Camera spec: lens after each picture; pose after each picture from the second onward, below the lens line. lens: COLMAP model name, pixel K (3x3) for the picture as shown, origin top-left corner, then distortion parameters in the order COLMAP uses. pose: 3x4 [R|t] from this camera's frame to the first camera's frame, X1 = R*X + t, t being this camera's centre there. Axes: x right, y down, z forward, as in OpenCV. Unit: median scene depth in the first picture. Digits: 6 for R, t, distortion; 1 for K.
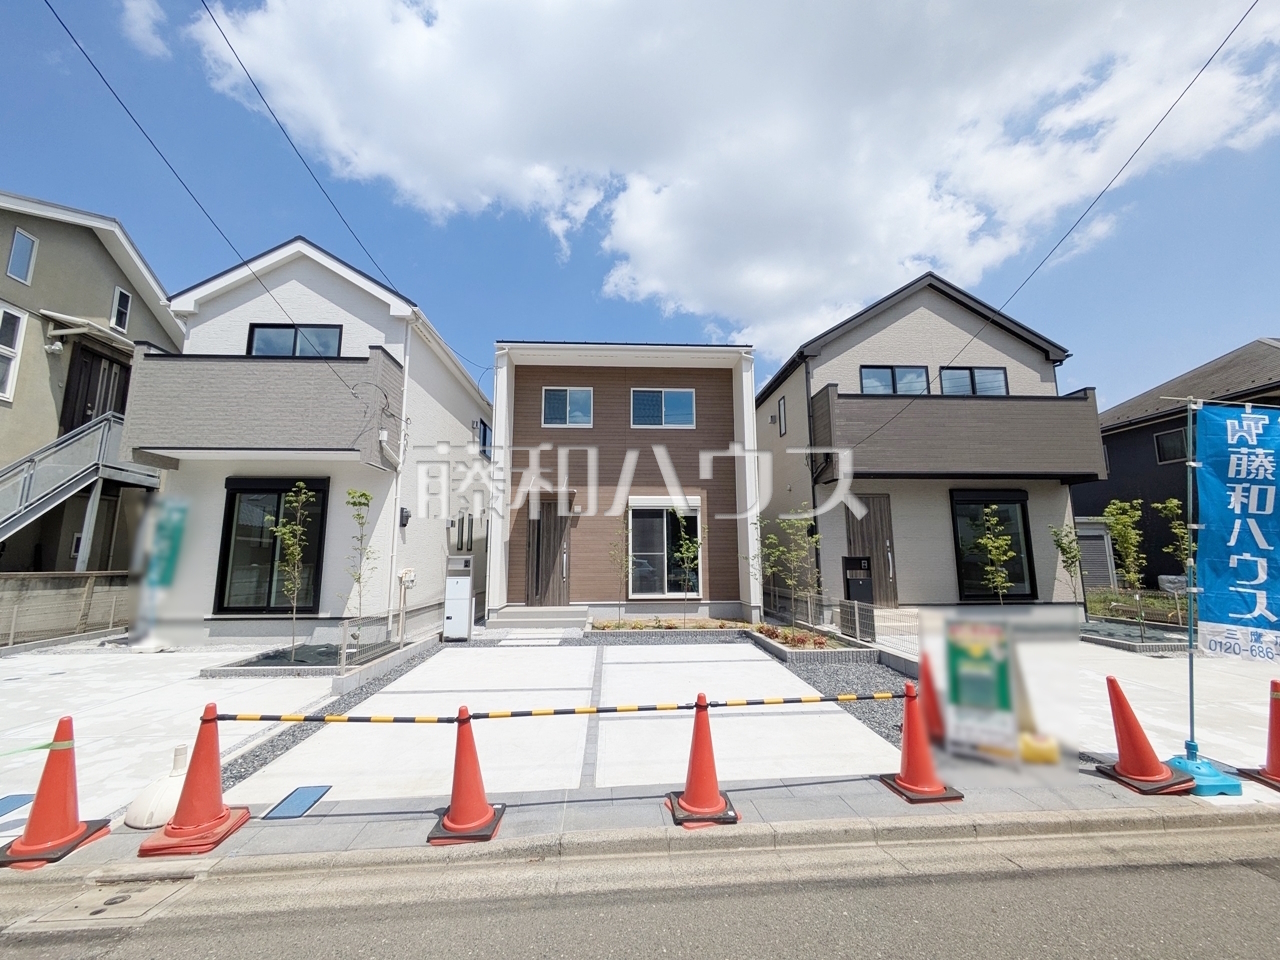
lens RADIAL K [[521.8, 0, 640.7], [0, 521.8, 476.7], [0, 0, 1]] dist [0.001104, 0.000869]
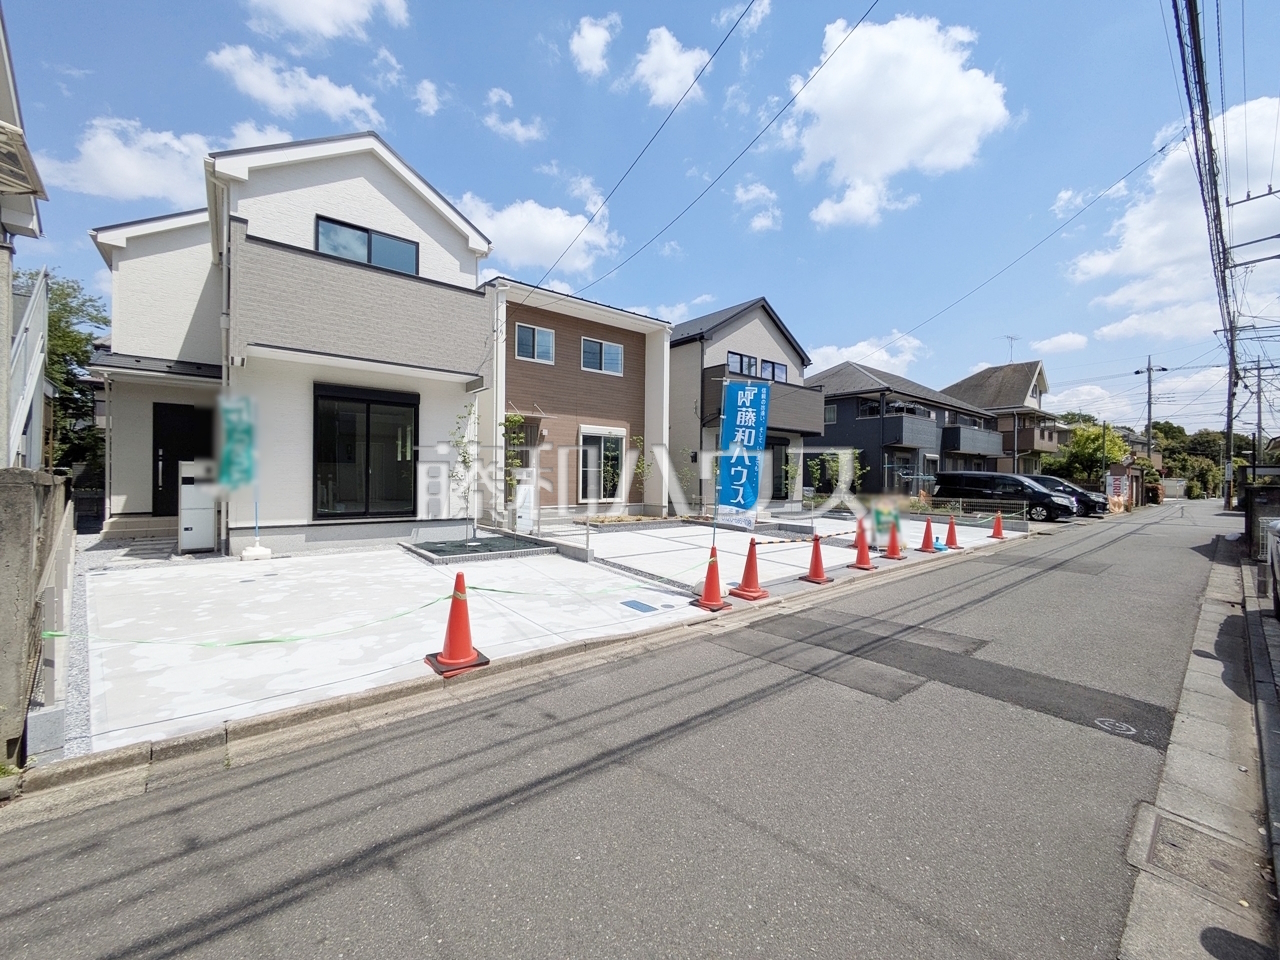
lens RADIAL K [[500.6, 0, 640.3], [0, 500.6, 473.7], [0, 0, 1]] dist [0.001397, 0.000233]
pose [[0.810925, 0.017088, 0.584900, -0.692050], [-0.106642, 0.987149, 0.119011, -0.005579], [-0.575350, -0.158884, 0.802327, -0.096555]]
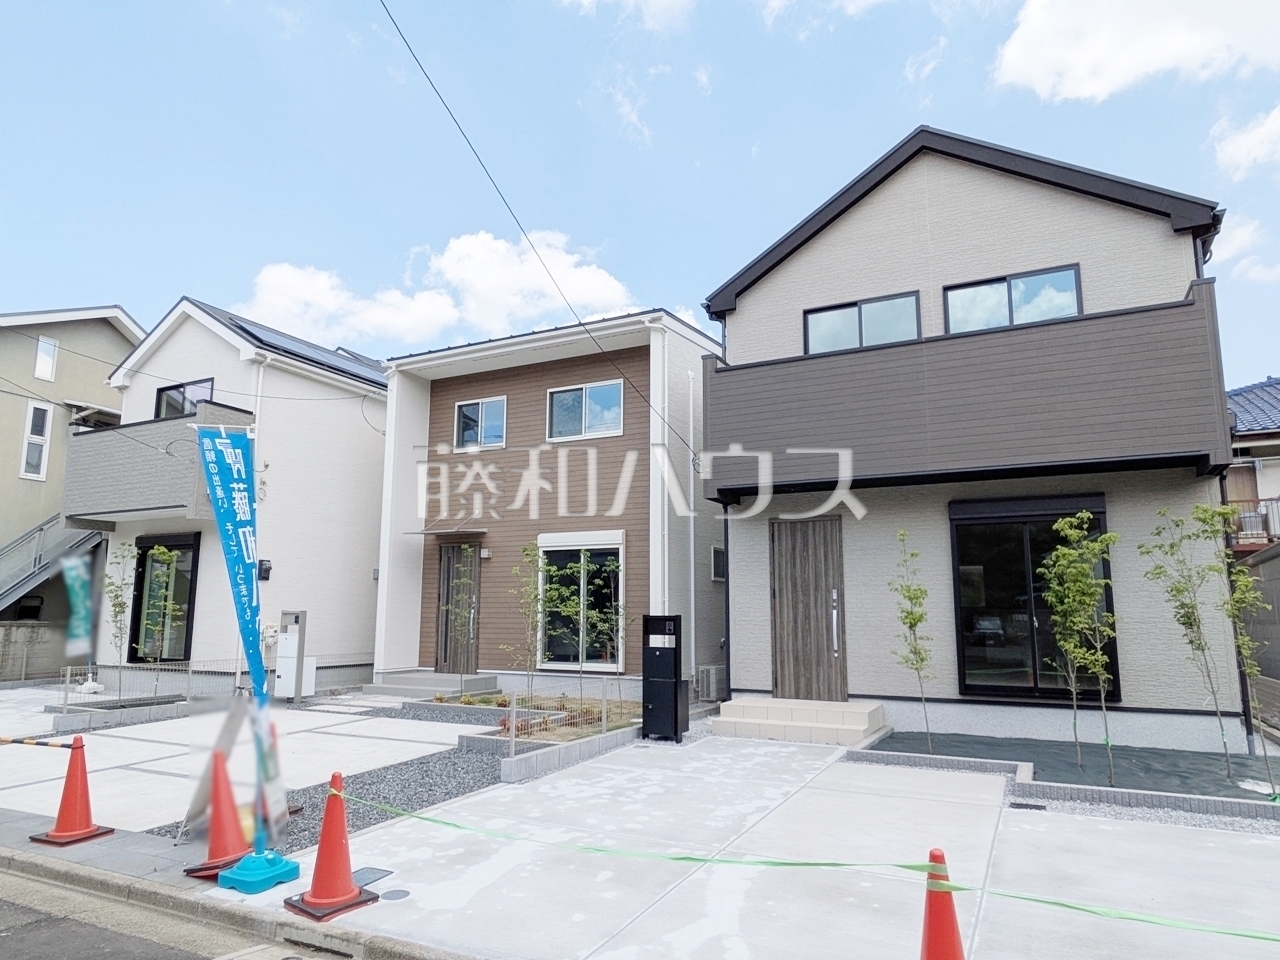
lens RADIAL K [[809.1, 0, 633.7], [0, 809.1, 494.8], [0, 0, 1]] dist [-0.002580, -0.001316]
pose [[0.862728, -0.065862, -0.501361, 0.769843], [0.069214, 0.997530, -0.011940, 0.004942], [0.500909, -0.024400, 0.865156, 0.058421]]
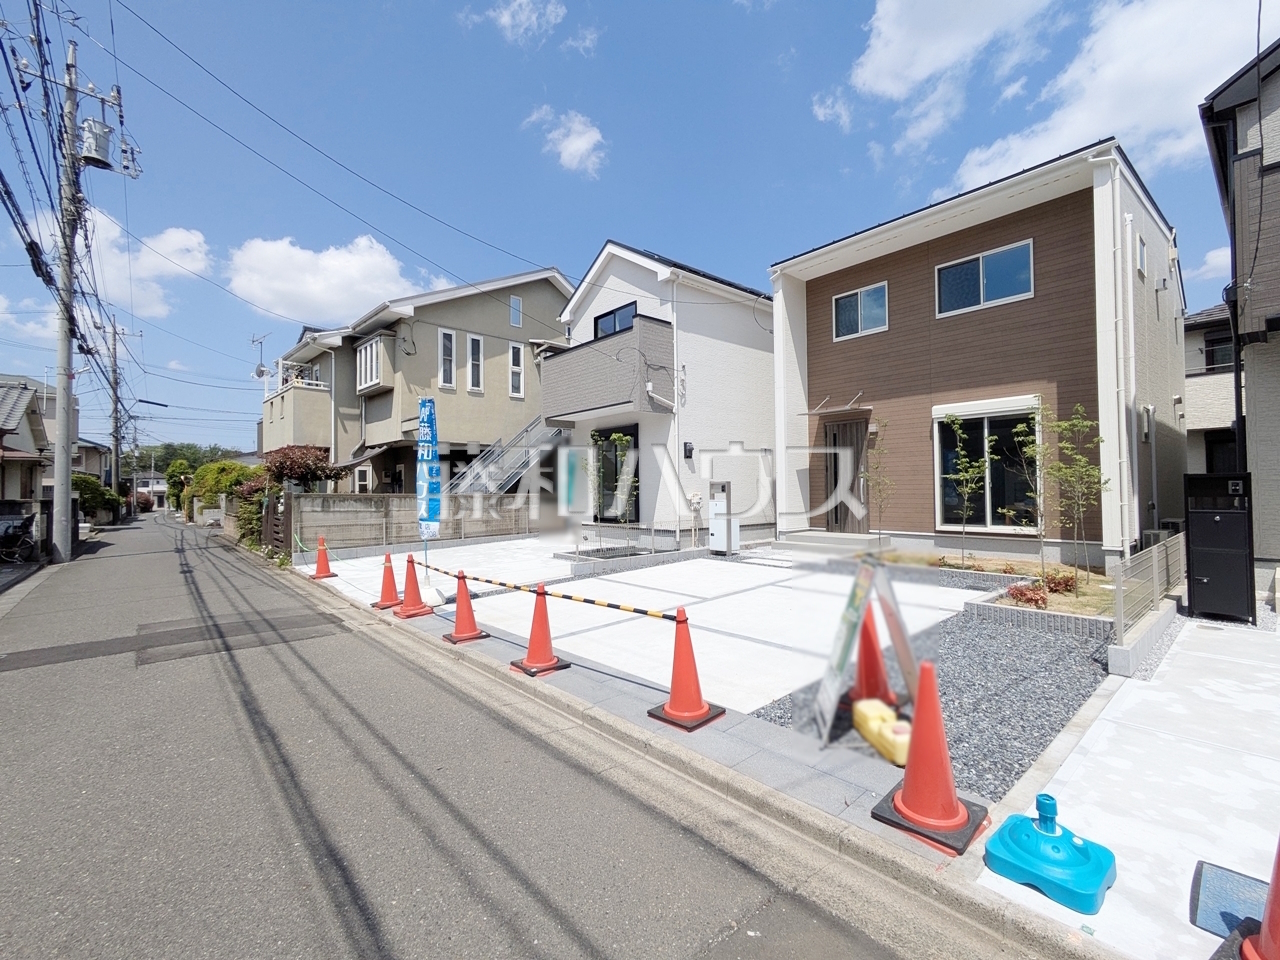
lens RADIAL K [[553.8, 0, 641.8], [0, 553.8, 477.7], [0, 0, 1]] dist [0.001370, 0.000038]
pose [[0.613484, -0.019055, -0.789477, 0.419258], [0.129280, 0.988645, 0.076598, 0.025994], [0.779053, -0.149055, 0.608982, 0.123023]]
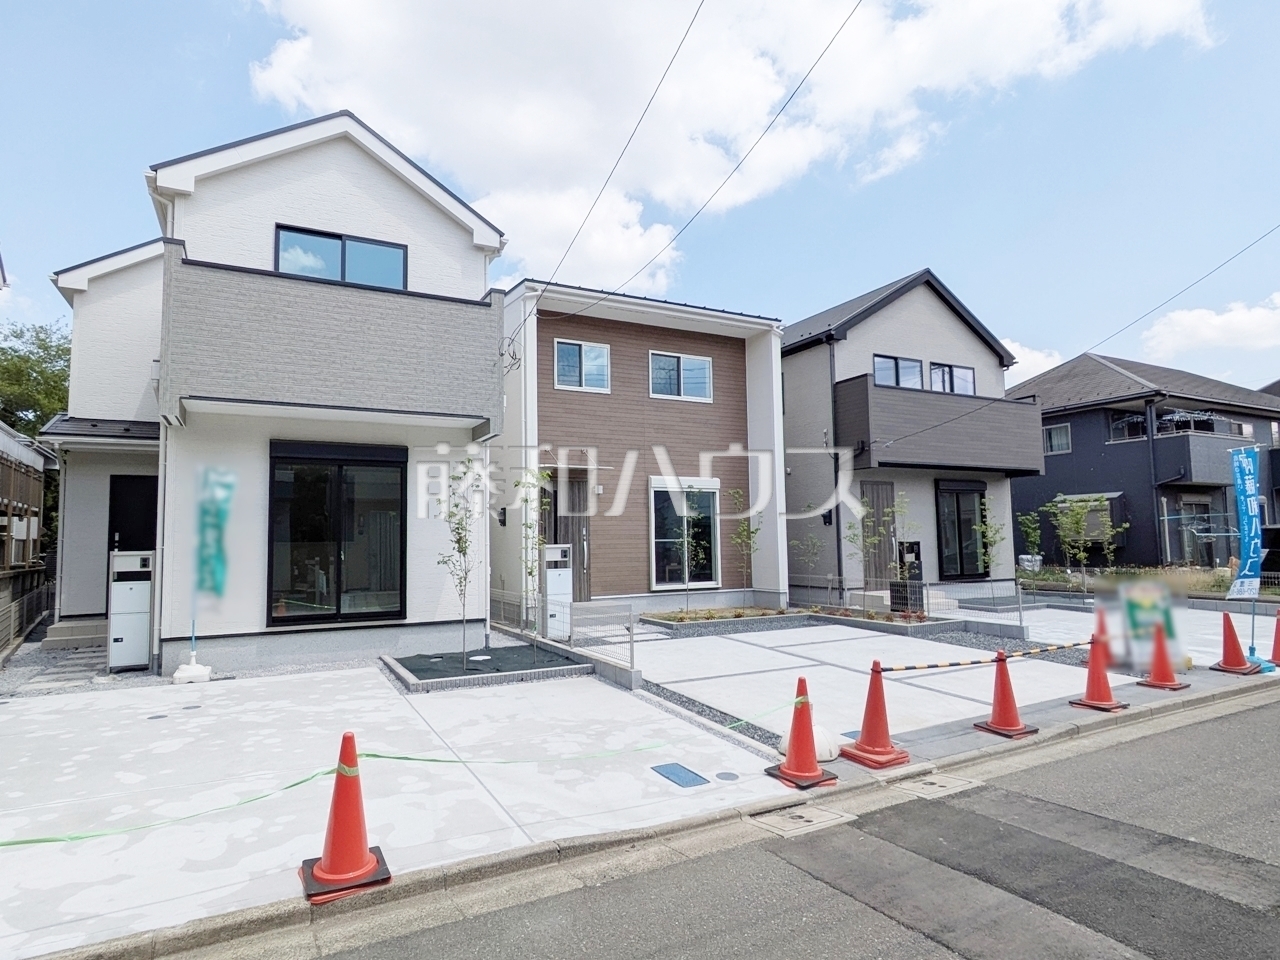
lens RADIAL K [[711.1, 0, 634.5], [0, 711.1, 484.3], [0, 0, 1]] dist [0.000354, -0.000014]
pose [[0.911460, 0.023955, 0.410690, -0.604346], [-0.053130, 0.996797, 0.059772, -0.020352], [-0.407942, -0.076299, 0.909814, -0.090957]]
